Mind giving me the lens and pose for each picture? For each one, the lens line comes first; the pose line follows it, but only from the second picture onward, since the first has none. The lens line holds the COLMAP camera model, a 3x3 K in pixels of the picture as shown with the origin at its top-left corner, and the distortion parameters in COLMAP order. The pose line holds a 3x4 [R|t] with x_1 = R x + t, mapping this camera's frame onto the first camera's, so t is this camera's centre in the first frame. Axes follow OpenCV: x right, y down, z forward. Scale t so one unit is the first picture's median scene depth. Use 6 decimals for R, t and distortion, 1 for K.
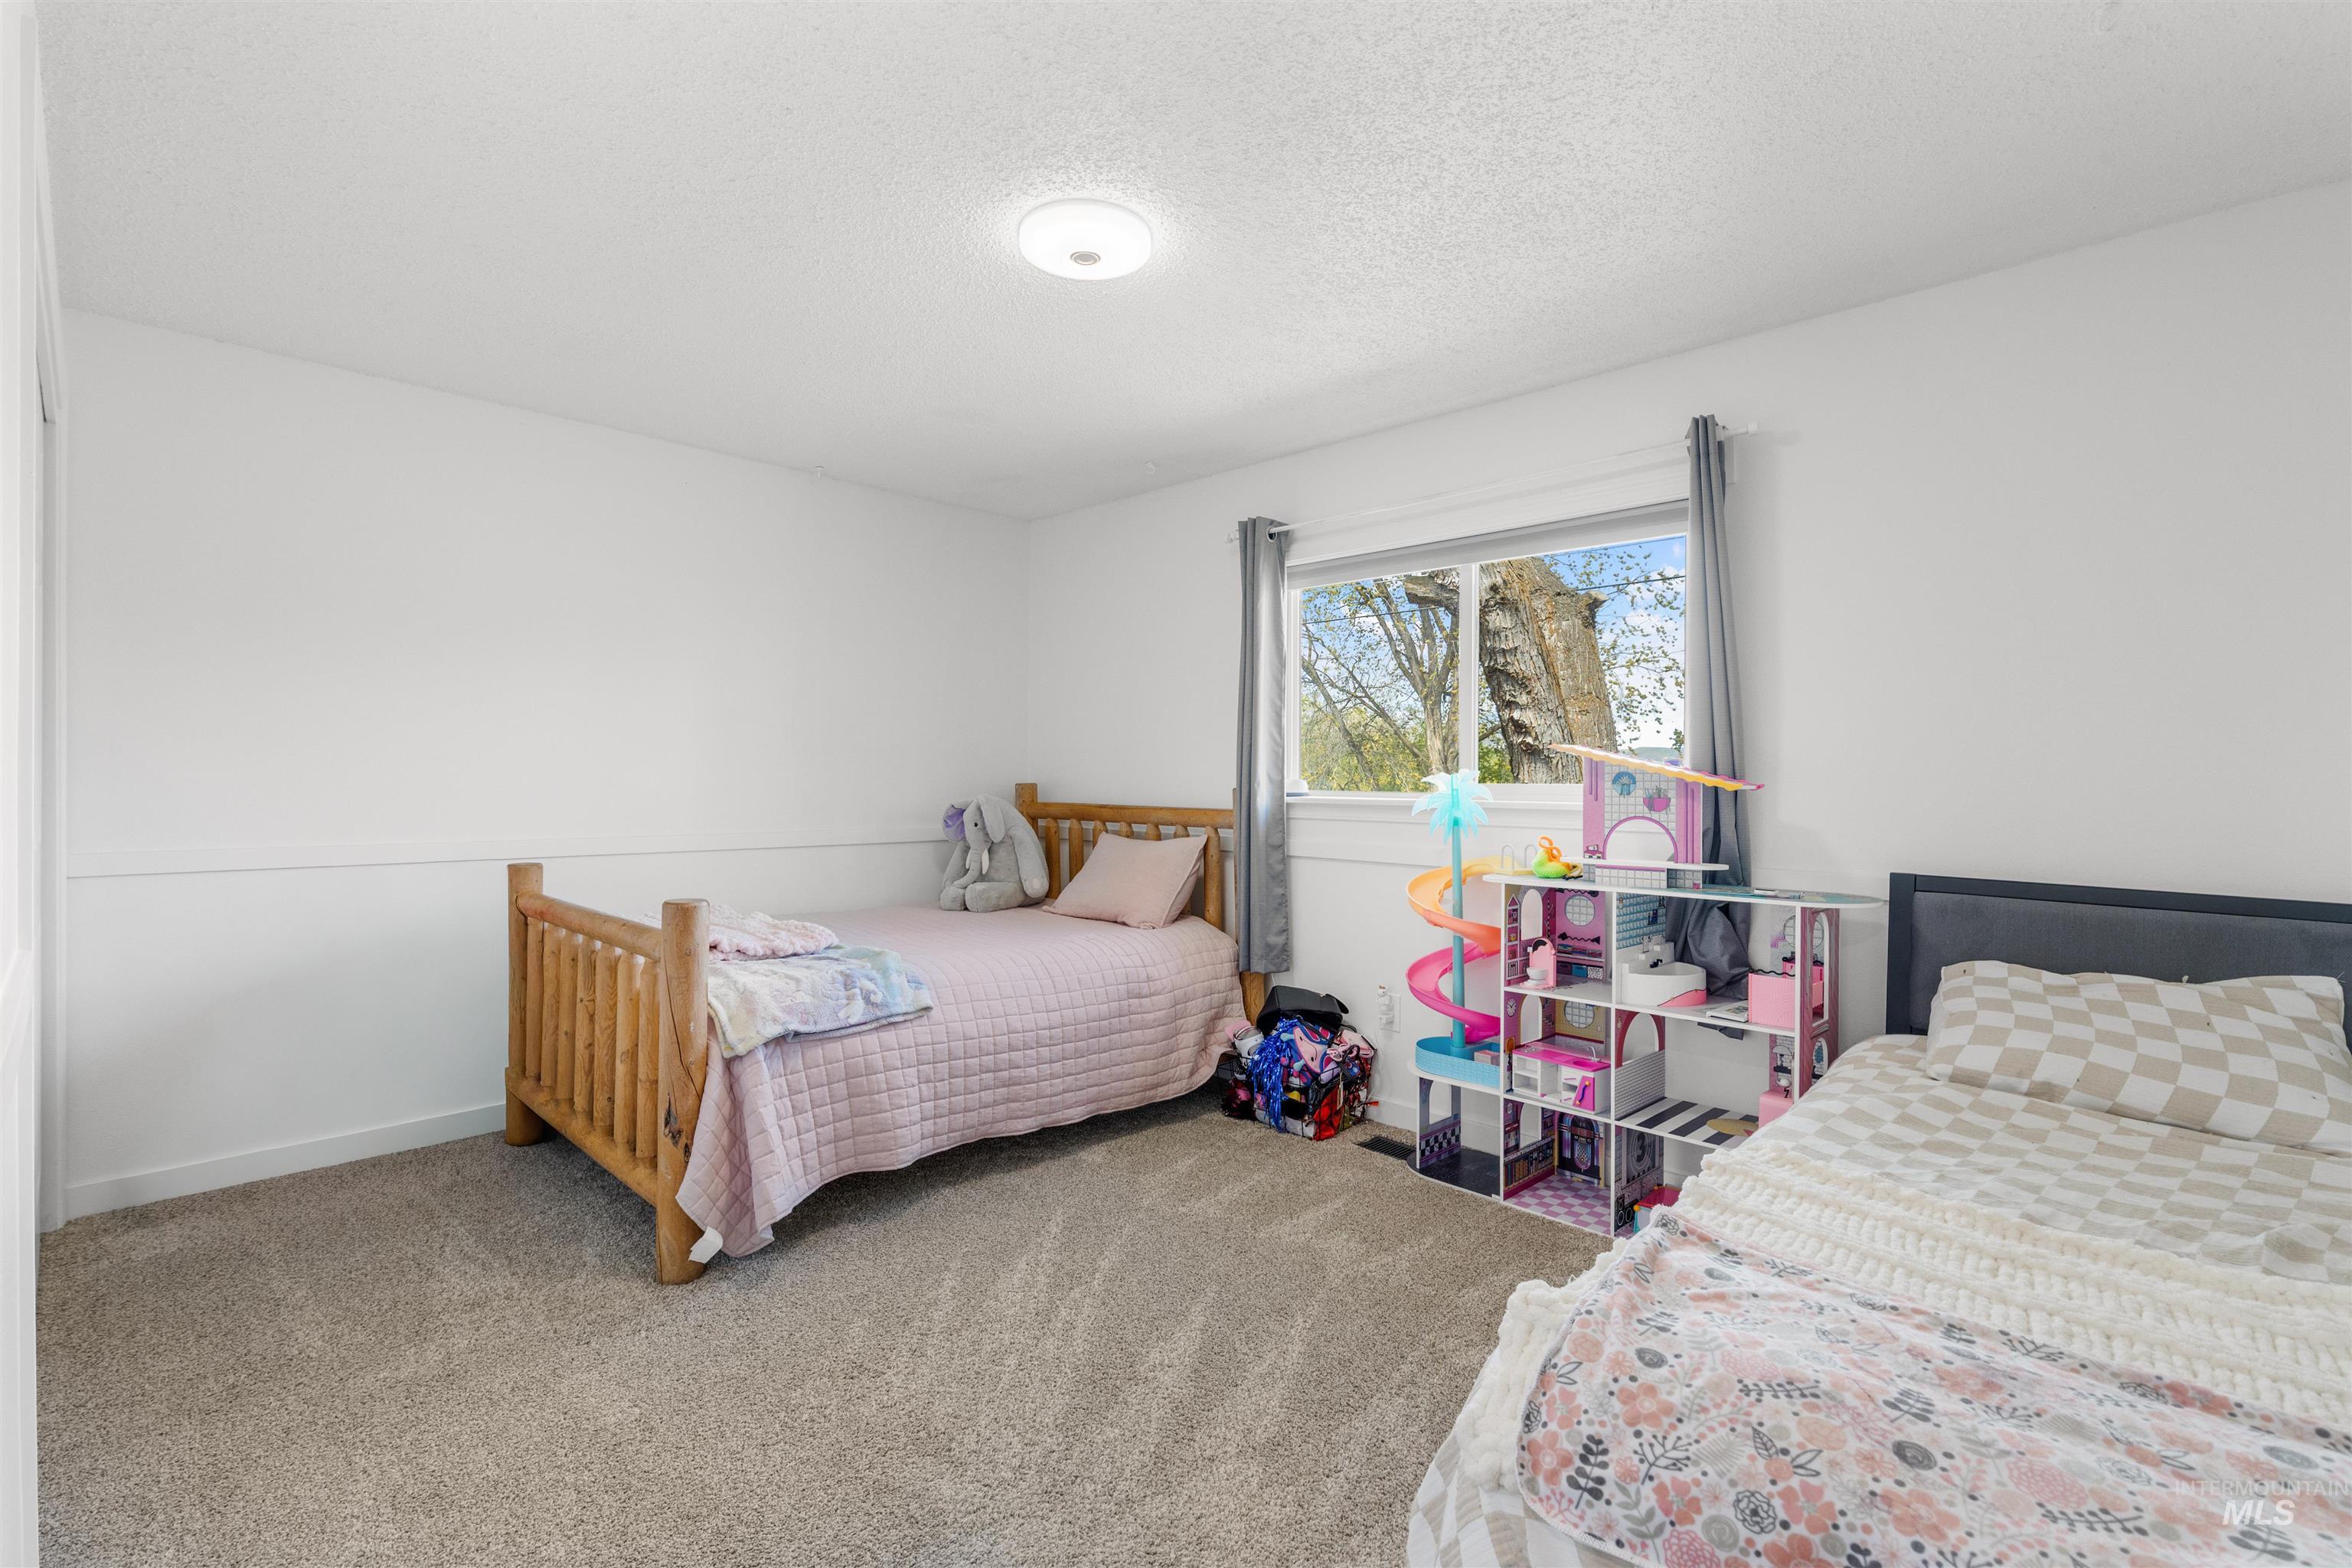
lens RADIAL K [[1047.6, 0, 1173.0], [0, 1047.6, 802.0], [0, 0, 1]] dist [0.002736, 0.000114]
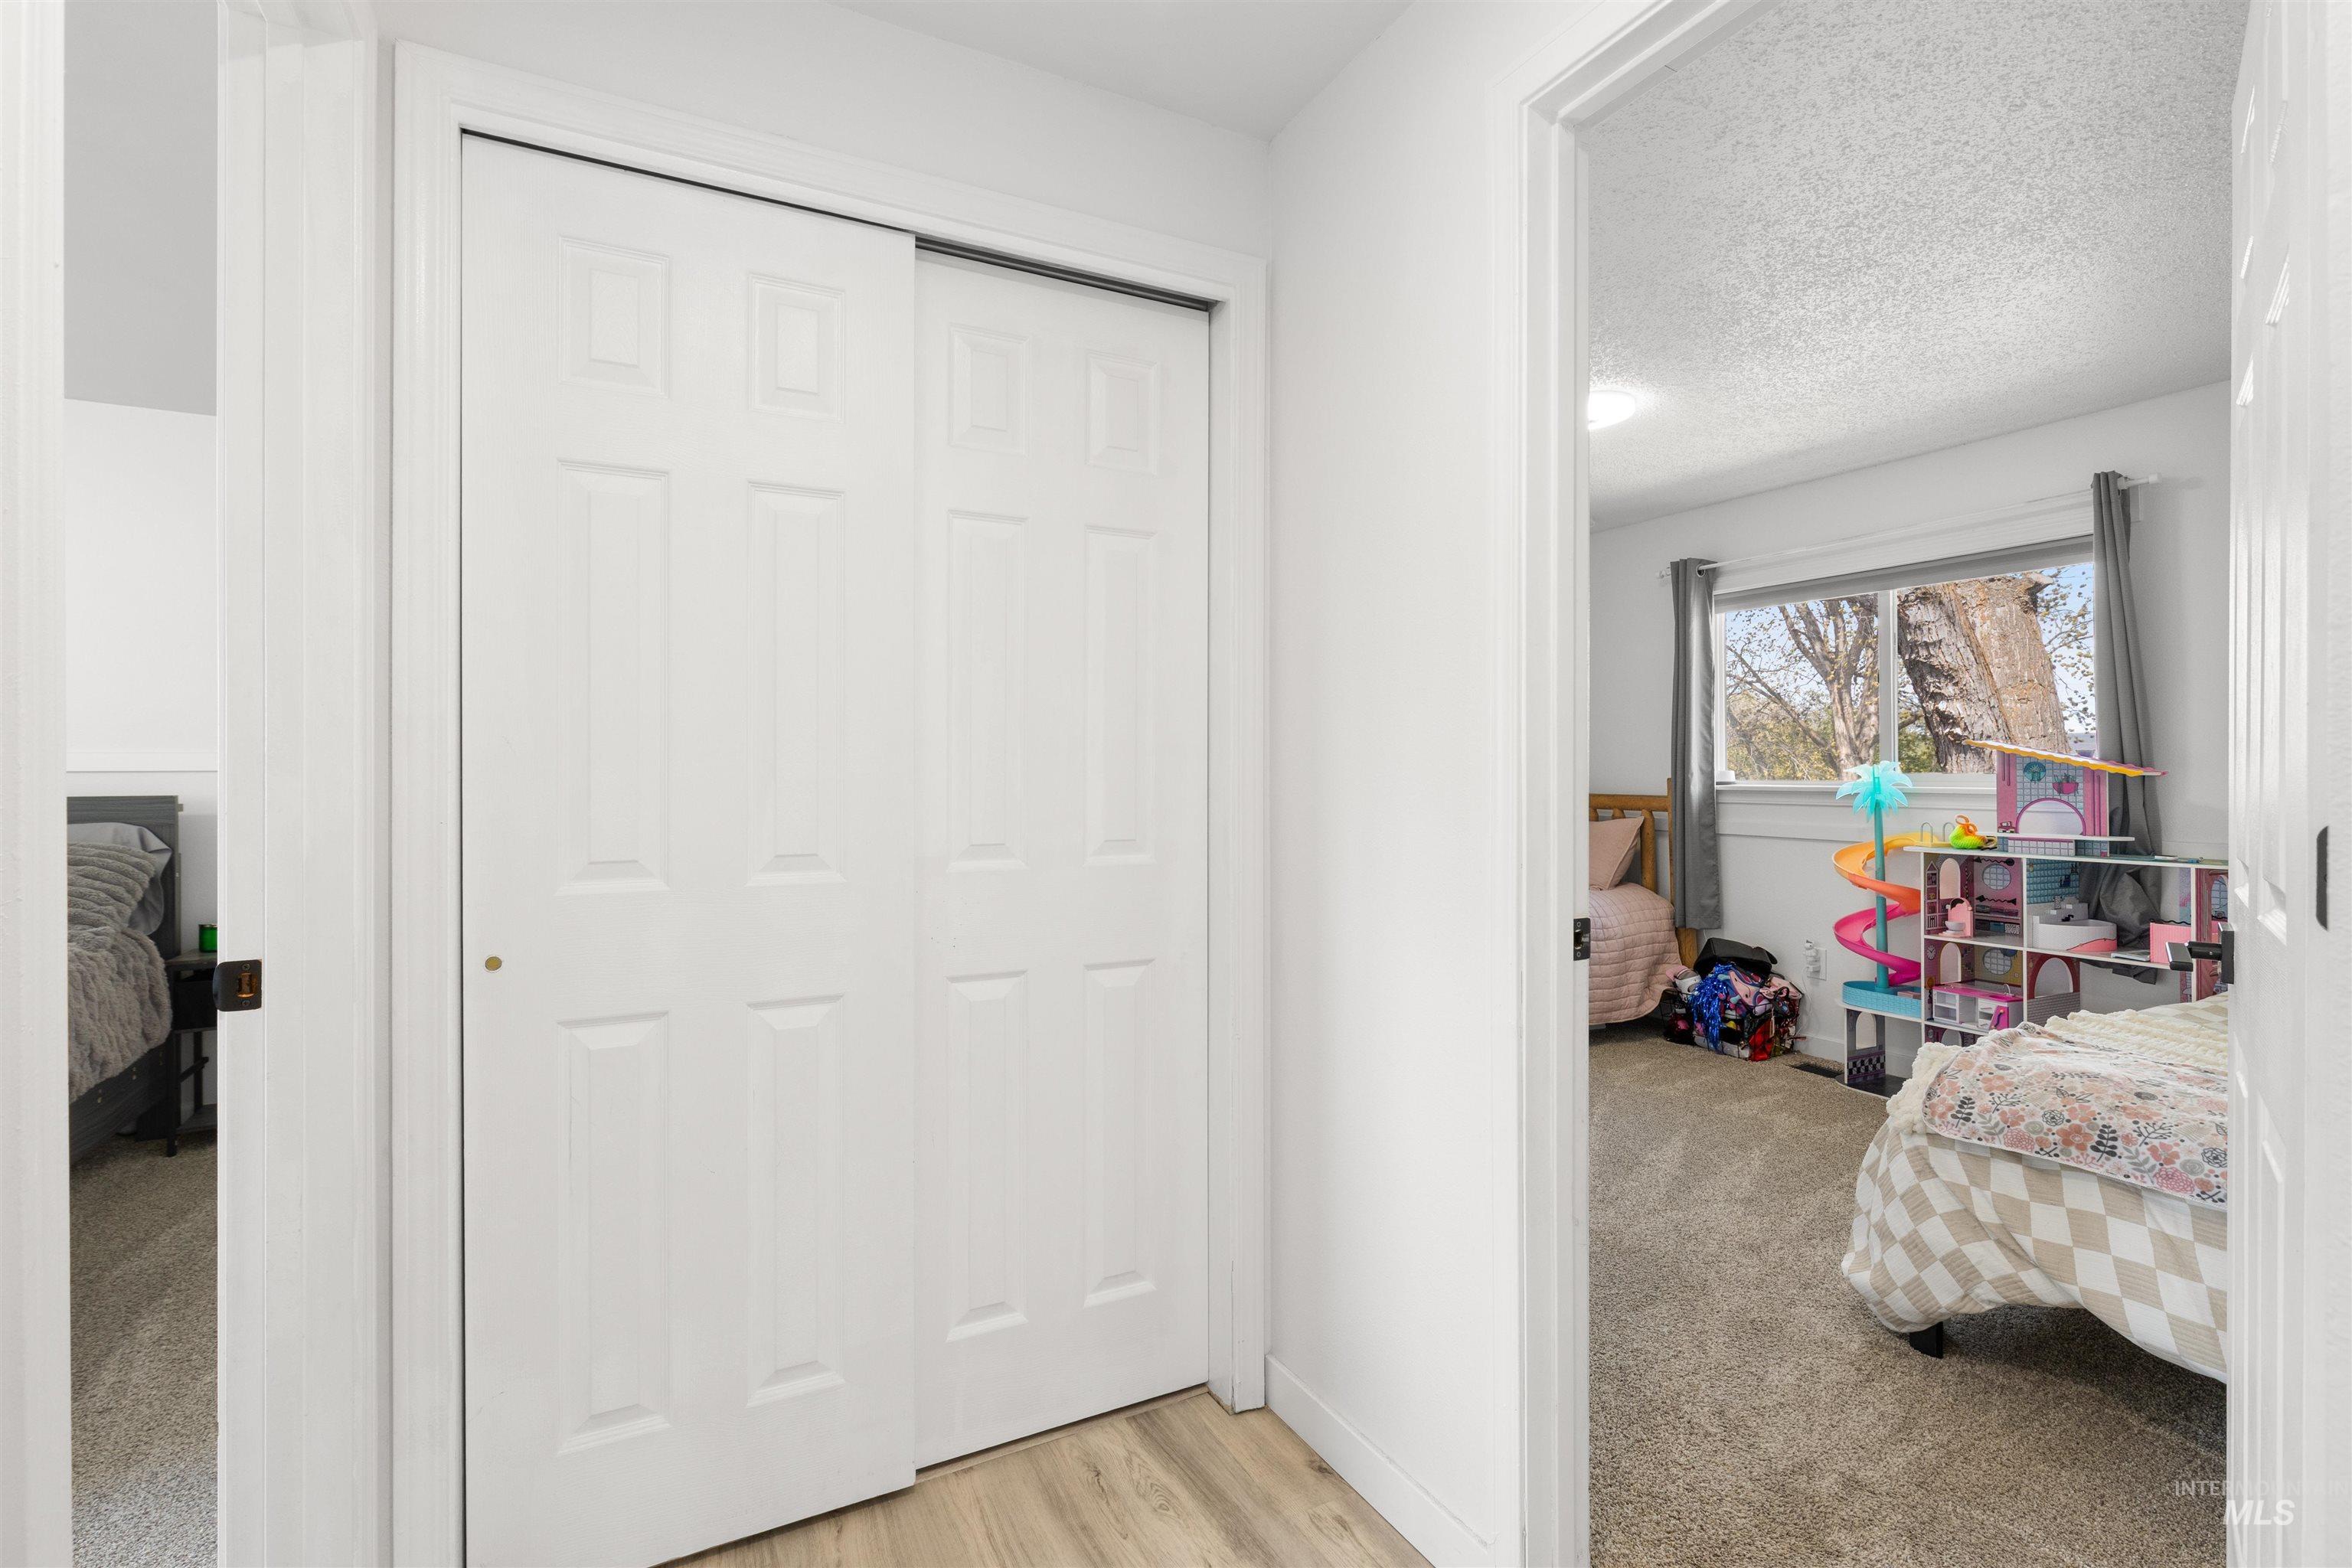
lens RADIAL K [[1062.6, 0, 1183.1], [0, 1062.6, 776.2], [0, 0, 1]] dist [-0.000791, 0.000182]
pose [[0.951988, -0.006805, -0.306060, -0.121003], [0.000551, 0.999789, -0.020515, 0.011191], [0.306135, 0.019362, 0.951791, -0.425915]]
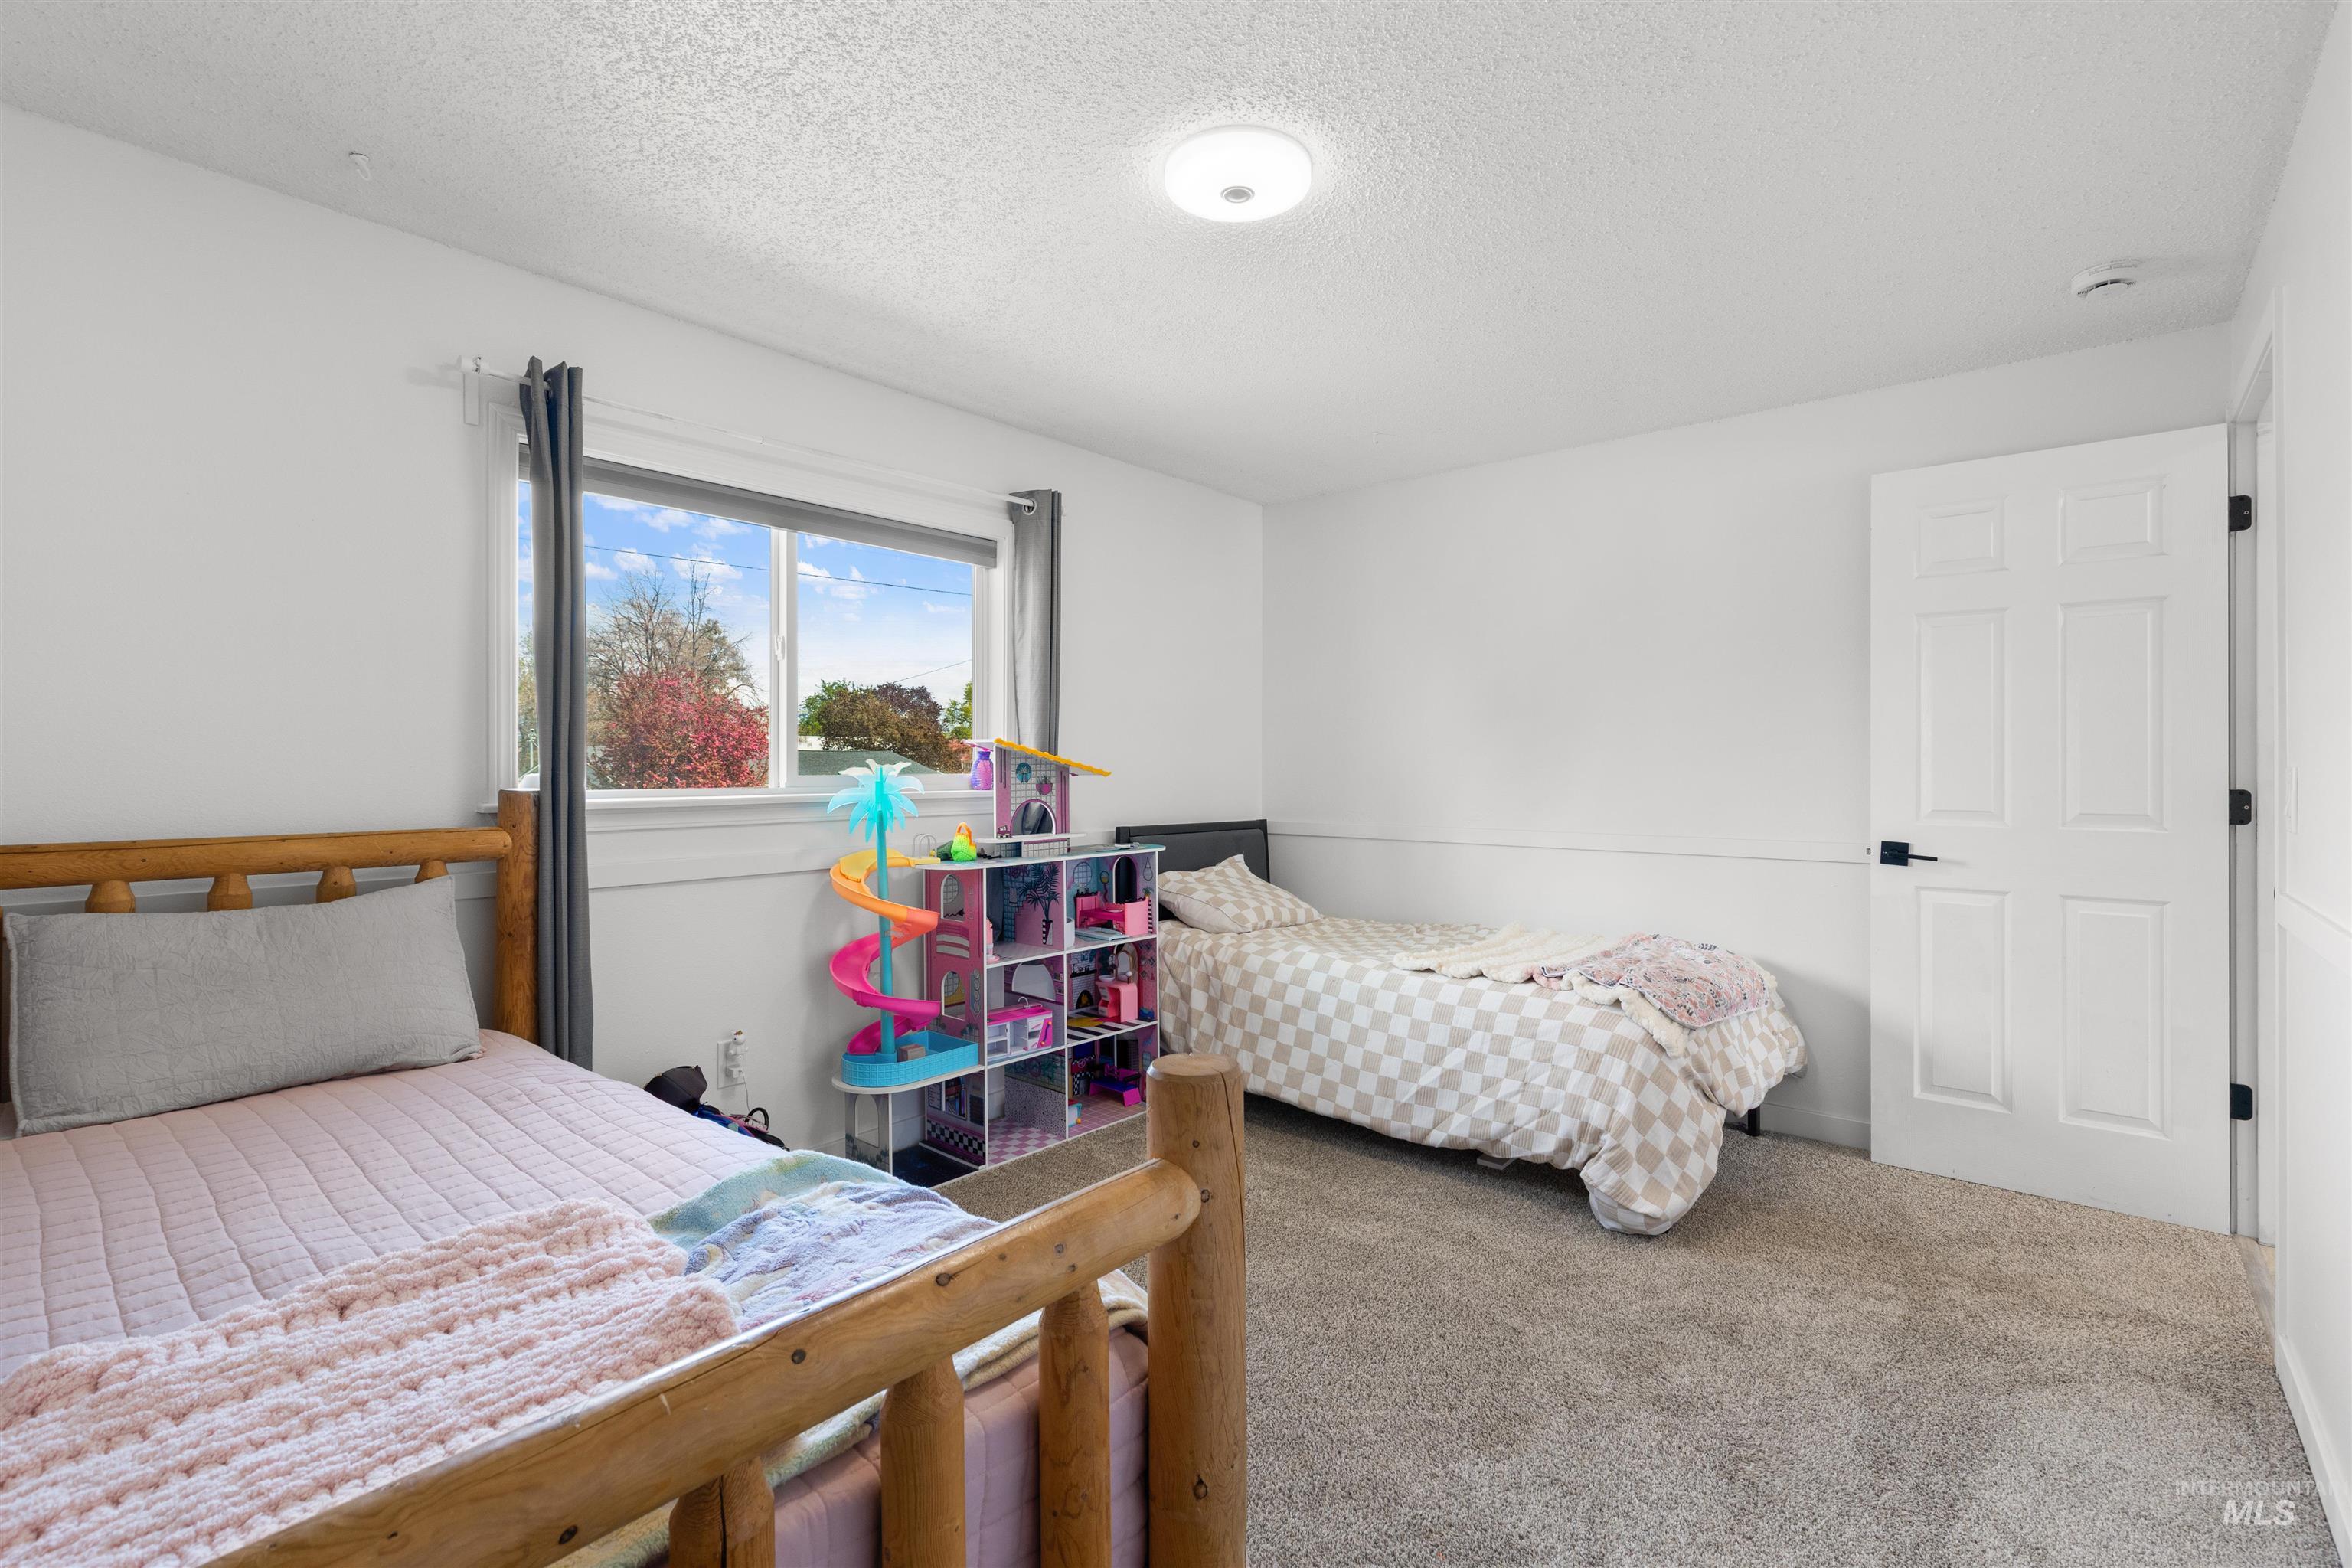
lens RADIAL K [[1062.6, 0, 1183.1], [0, 1062.6, 776.2], [0, 0, 1]] dist [-0.000791, 0.000182]
pose [[-0.072779, -0.016709, 0.997208, -0.687065], [0.026675, 0.999469, 0.018693, -0.026953], [-0.996991, 0.027961, -0.072295, 0.778539]]
